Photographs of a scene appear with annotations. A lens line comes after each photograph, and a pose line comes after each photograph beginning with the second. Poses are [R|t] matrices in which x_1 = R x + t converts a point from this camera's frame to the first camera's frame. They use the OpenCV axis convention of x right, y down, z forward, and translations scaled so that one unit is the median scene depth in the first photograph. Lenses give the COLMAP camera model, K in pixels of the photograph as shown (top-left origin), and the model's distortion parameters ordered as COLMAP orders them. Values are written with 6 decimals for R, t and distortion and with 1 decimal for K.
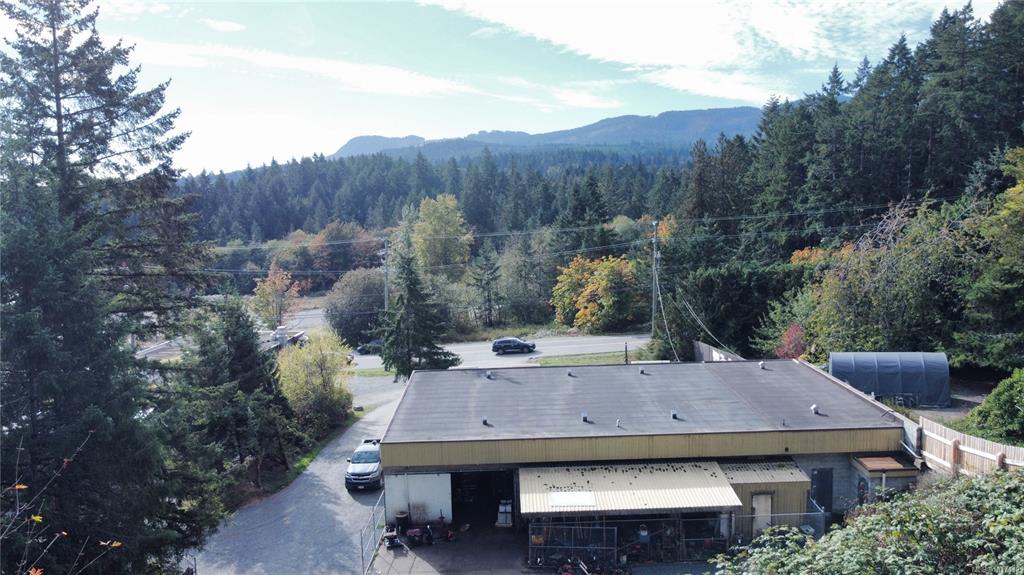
lens RADIAL K [[786.2, 0, 513.7], [0, 786.2, 286.2], [0, 0, 1]] dist [-0.002906, -0.010217]
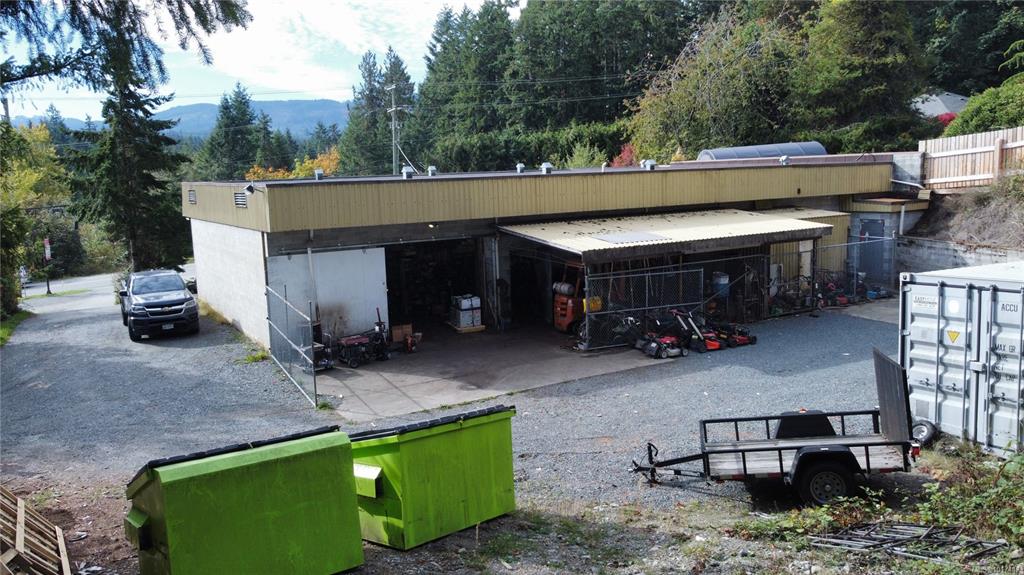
lens RADIAL K [[786.2, 0, 512.4], [0, 786.2, 288.9], [0, 0, 1]] dist [-0.002906, -0.010217]
pose [[0.869252, -0.073932, 0.488810, -0.280779], [0.070991, 0.997174, 0.024579, 0.259502], [-0.489246, 0.013335, 0.872044, 0.449609]]
